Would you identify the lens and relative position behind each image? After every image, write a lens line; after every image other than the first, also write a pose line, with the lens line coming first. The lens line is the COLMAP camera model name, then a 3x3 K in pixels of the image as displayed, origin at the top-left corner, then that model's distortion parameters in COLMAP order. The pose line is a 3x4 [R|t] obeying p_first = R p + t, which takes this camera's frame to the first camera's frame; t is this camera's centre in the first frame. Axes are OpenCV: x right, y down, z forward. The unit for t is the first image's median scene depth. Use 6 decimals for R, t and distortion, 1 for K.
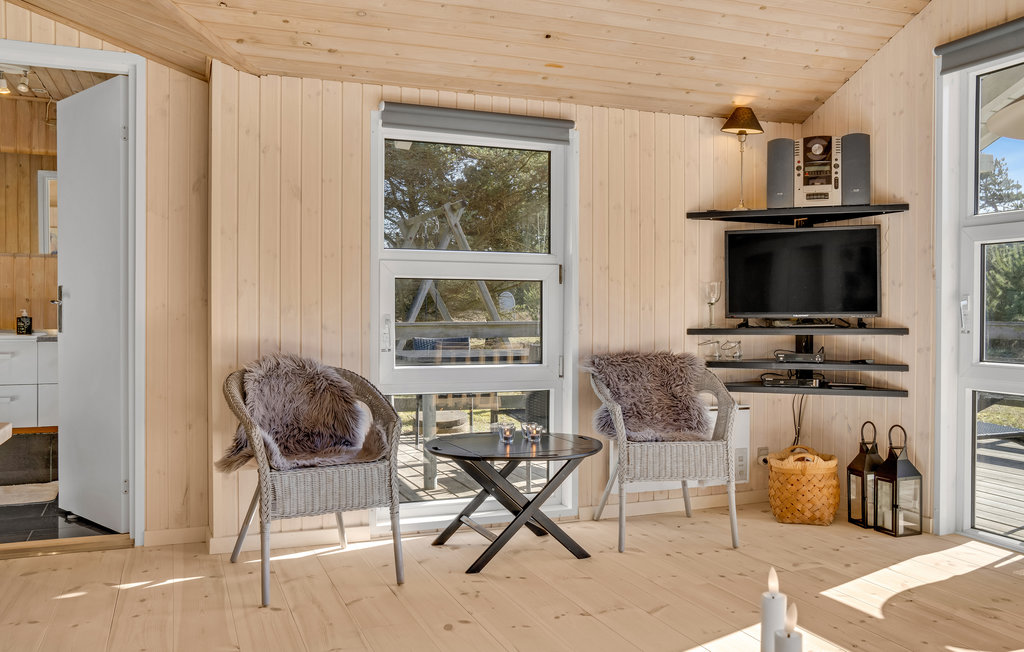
lens RADIAL K [[846.4, 0, 515.1], [0, 846.4, 322.1], [0, 0, 1]] dist [-0.003126, 0.006014]
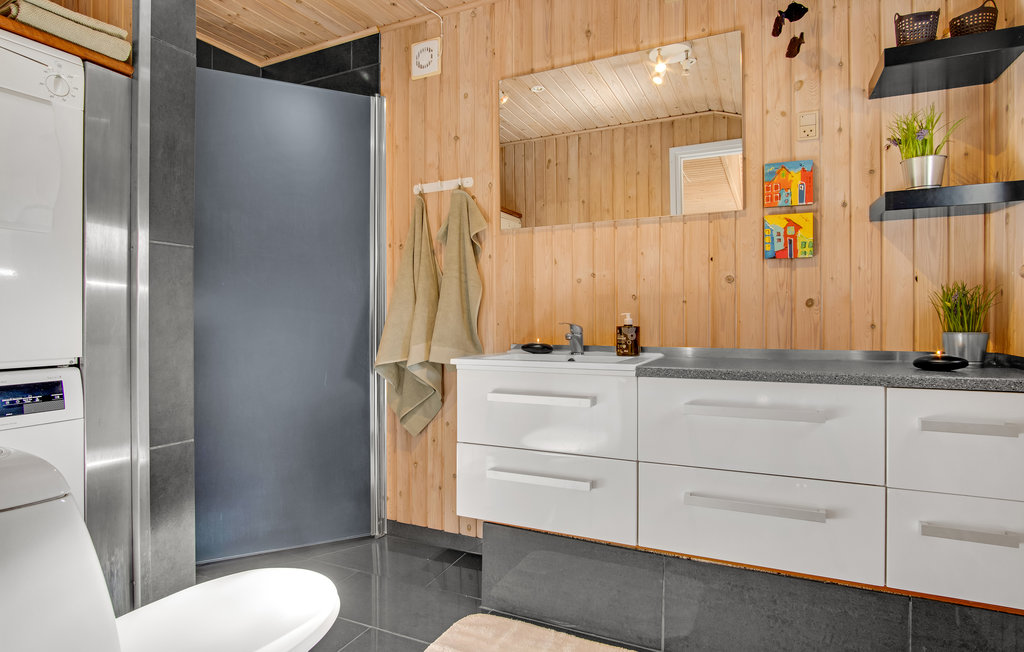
lens RADIAL K [[549.4, 0, 513.9], [0, 549.4, 319.2], [0, 0, 1]] dist [-0.019554, 0.000717]
pose [[0.671201, -0.008374, -0.741228, -0.348431], [0.002301, 0.999955, -0.009214, -0.007227], [0.741272, 0.004478, 0.671190, 0.681345]]
